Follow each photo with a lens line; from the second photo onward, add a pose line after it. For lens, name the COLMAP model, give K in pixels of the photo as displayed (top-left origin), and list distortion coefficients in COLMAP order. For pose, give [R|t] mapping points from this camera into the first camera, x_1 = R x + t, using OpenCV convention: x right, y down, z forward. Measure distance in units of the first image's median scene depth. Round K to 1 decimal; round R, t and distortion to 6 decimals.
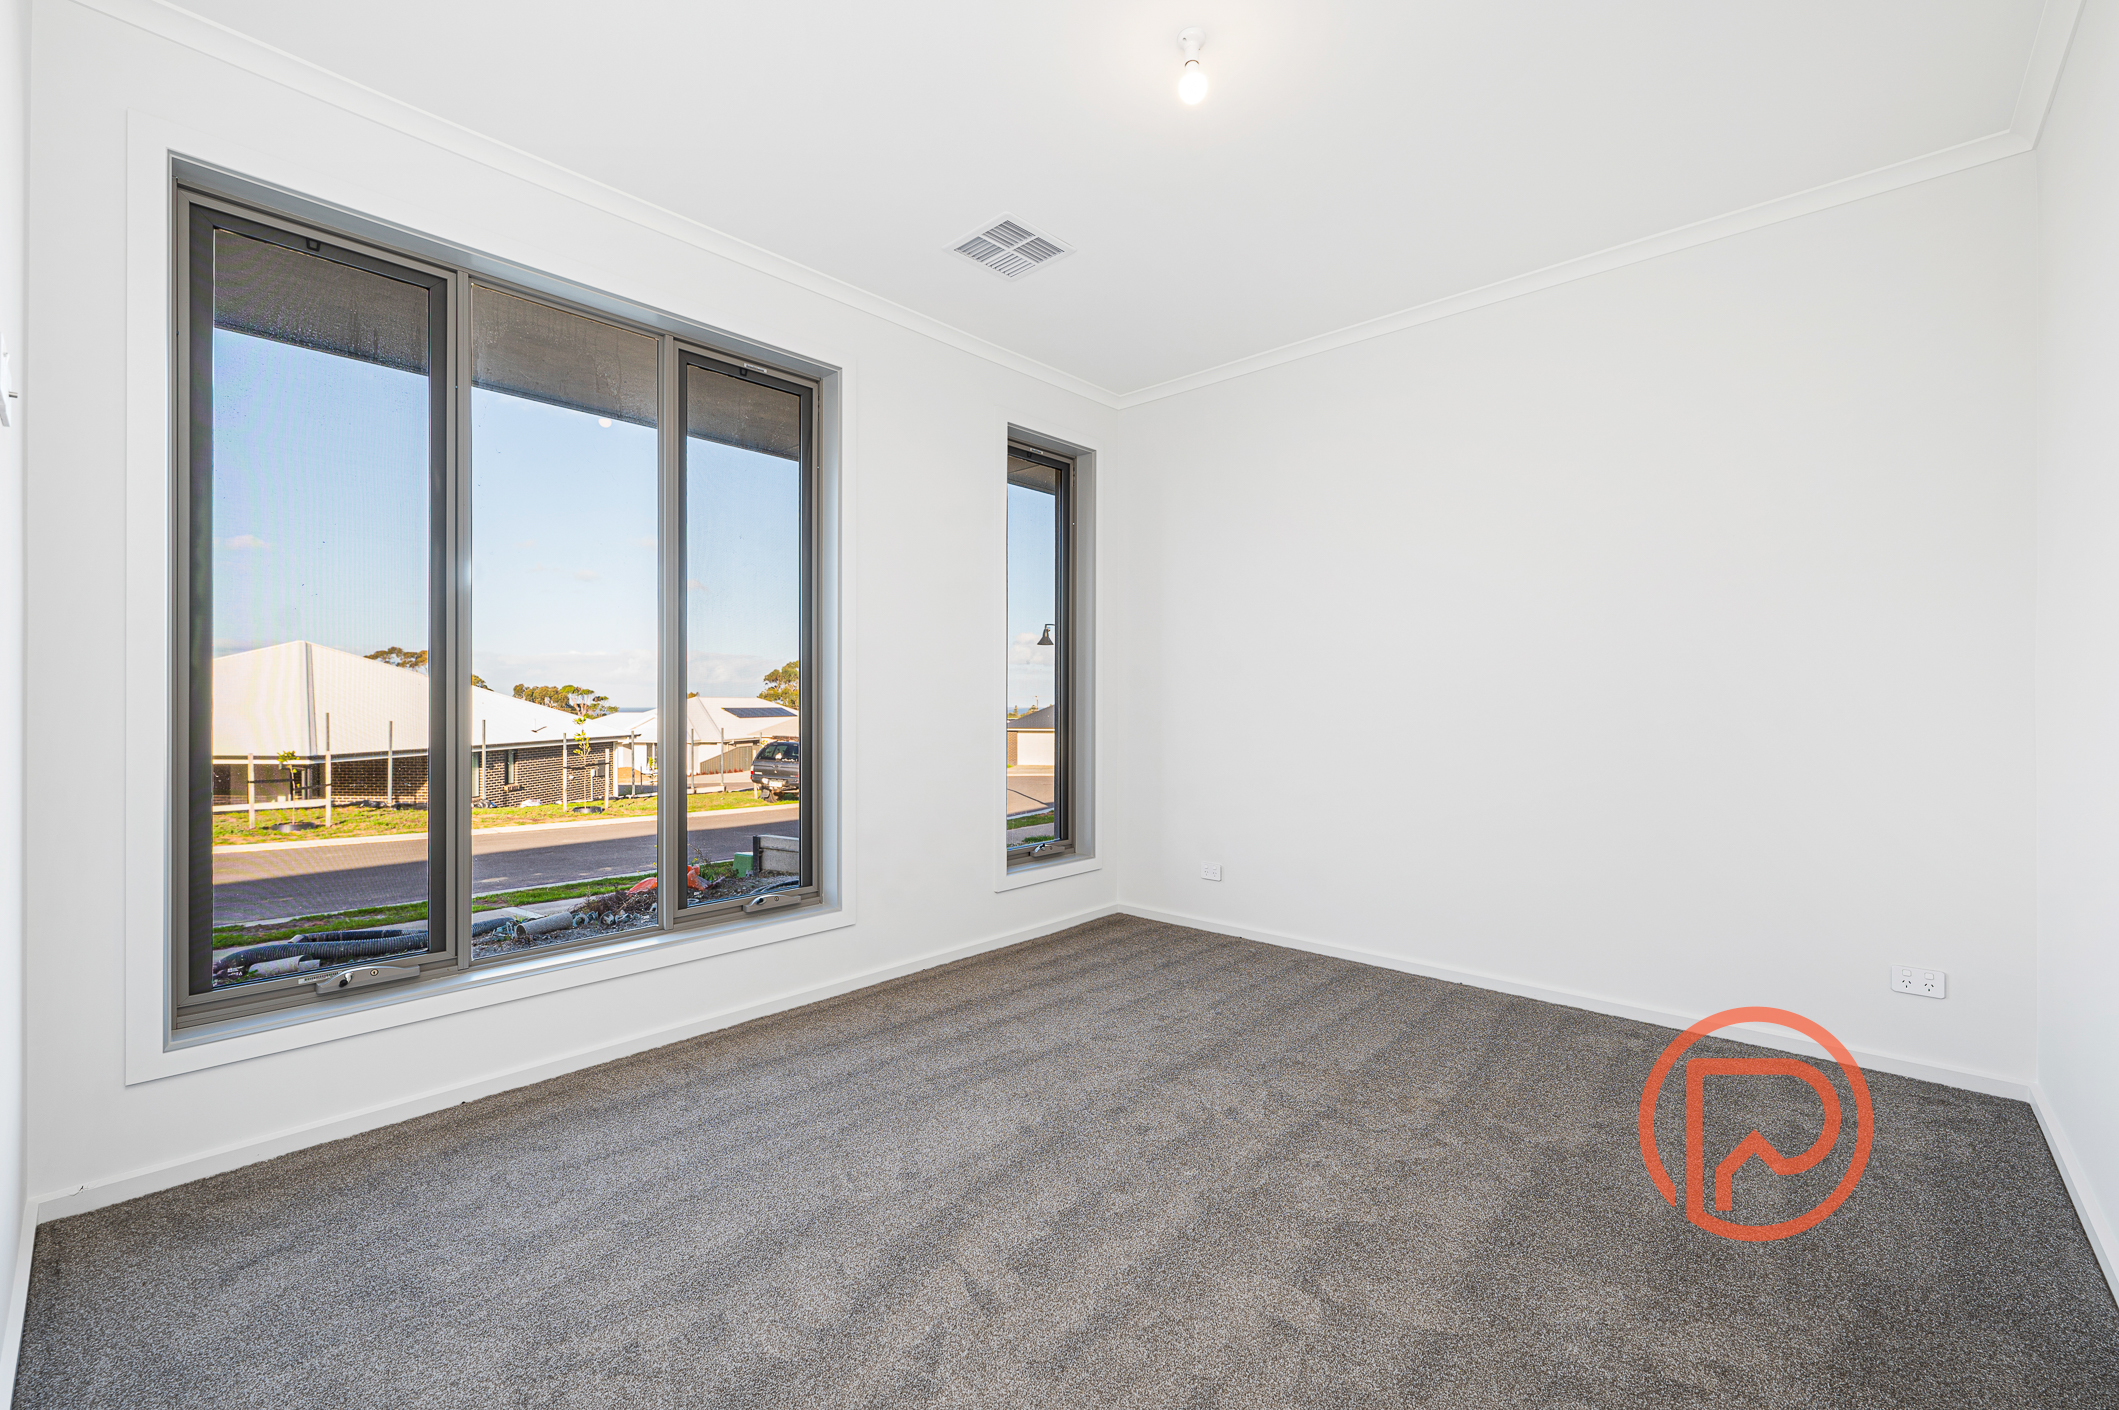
lens RADIAL K [[850.7, 0, 1061.6], [0, 850.7, 704.8], [0, 0, 1]] dist [0.001447, 0.000144]
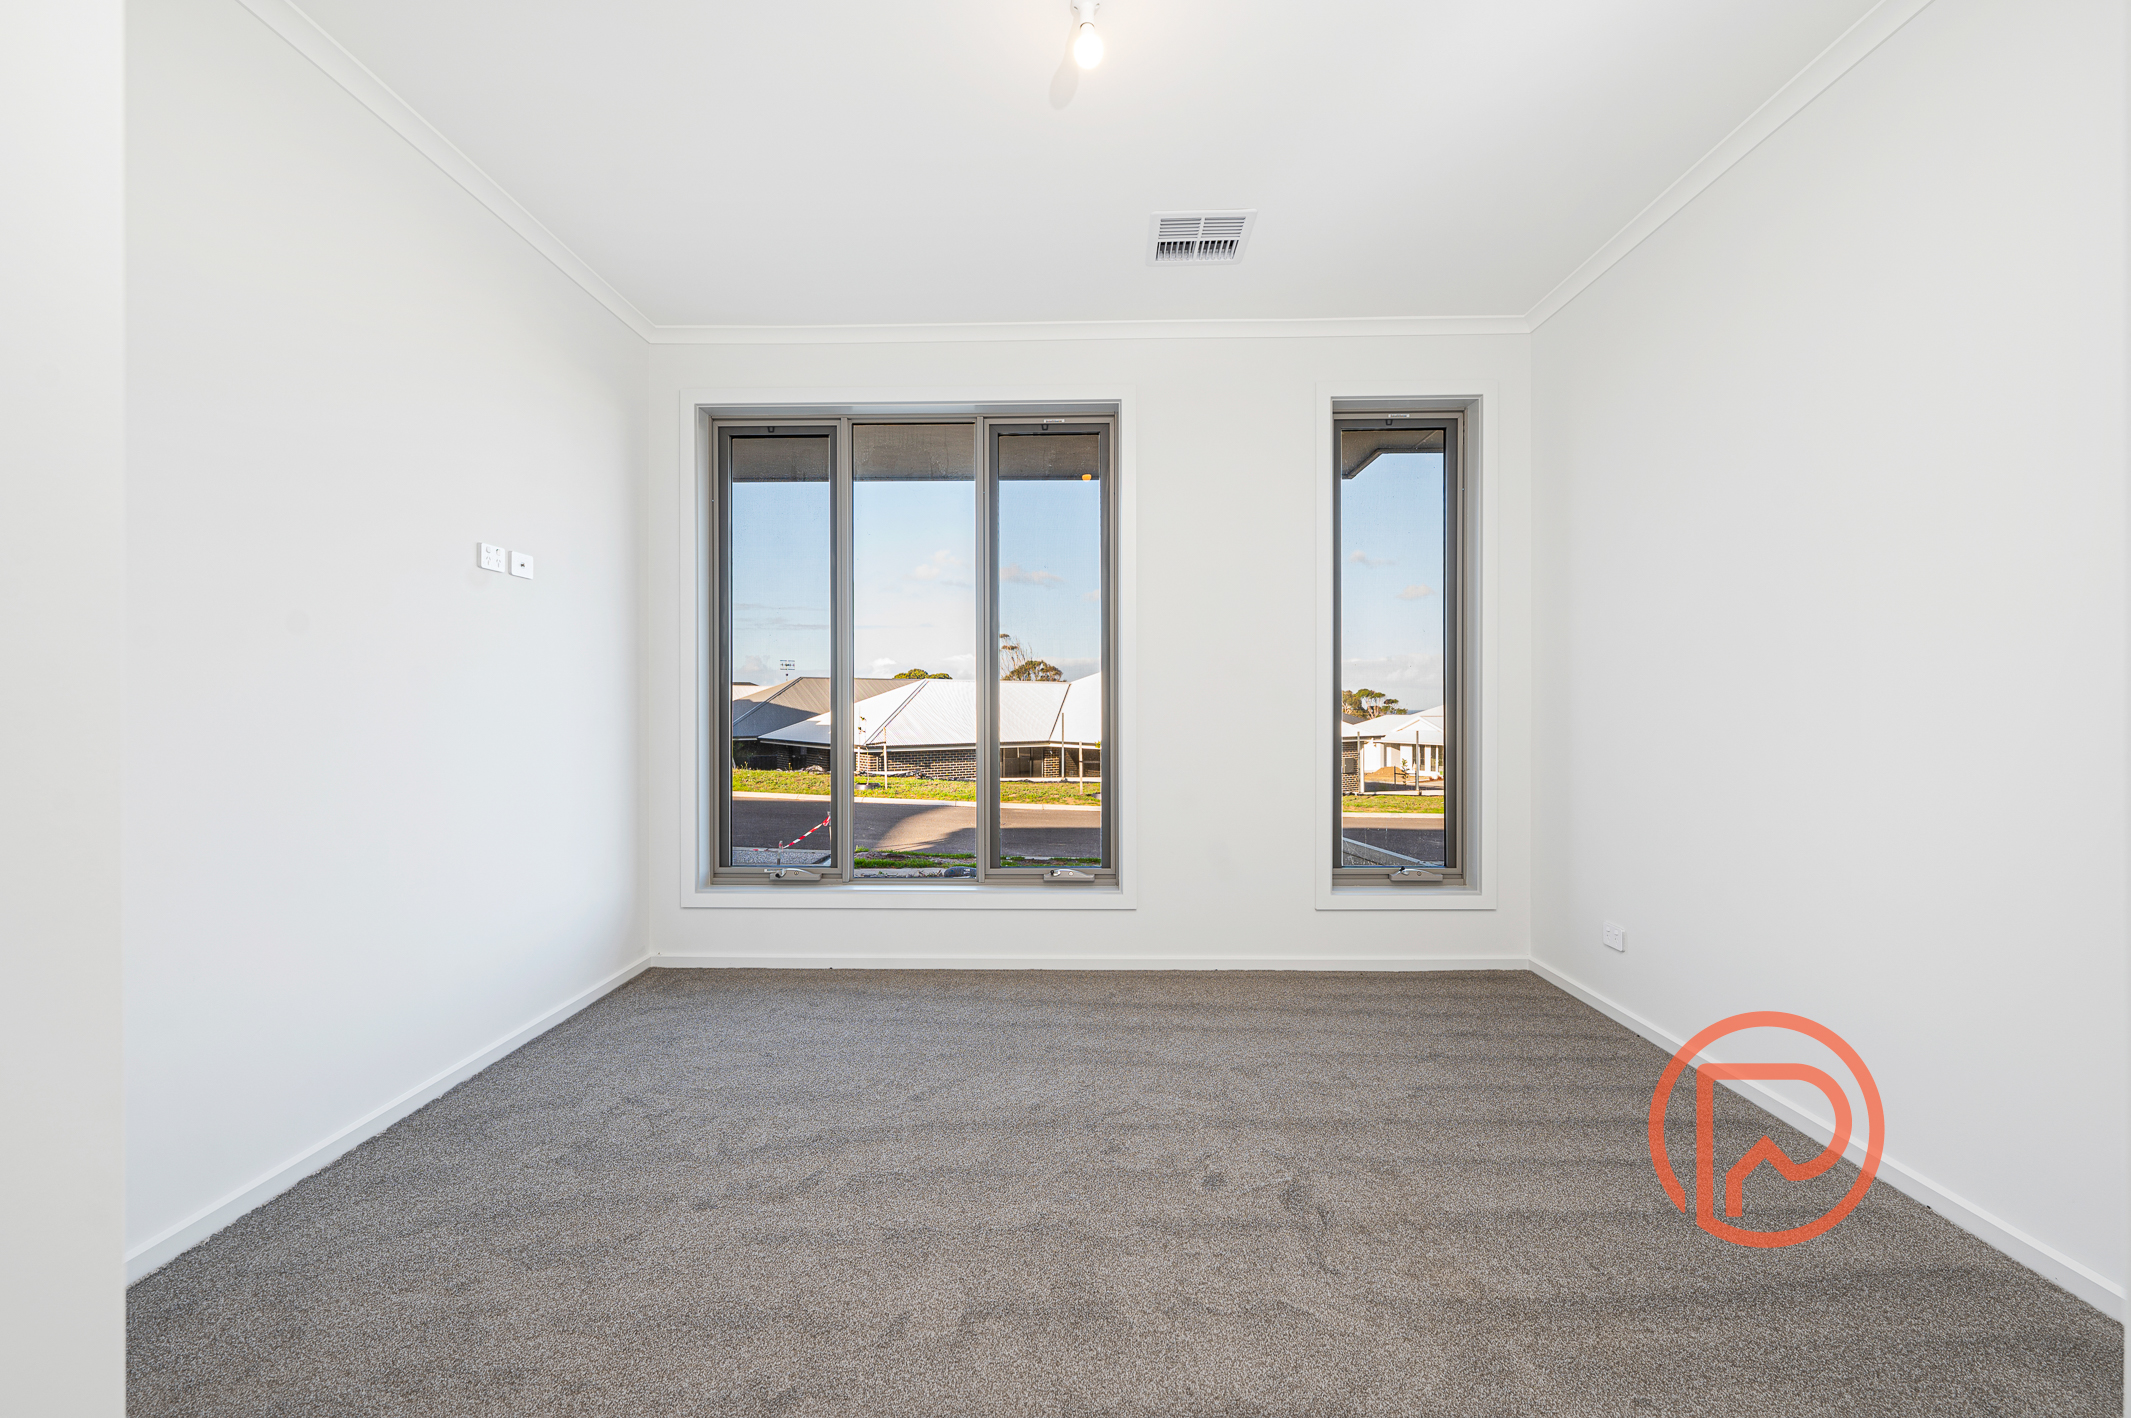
lens RADIAL K [[855.6, 0, 1067.6], [0, 855.6, 708.8], [0, 0, 1]] dist [0.001447, 0.000144]
pose [[0.667471, -0.000087, -0.744636, 0.575233], [0.000475, 1.000000, 0.000309, 0.003083], [0.744636, -0.000561, 0.667471, 0.237212]]
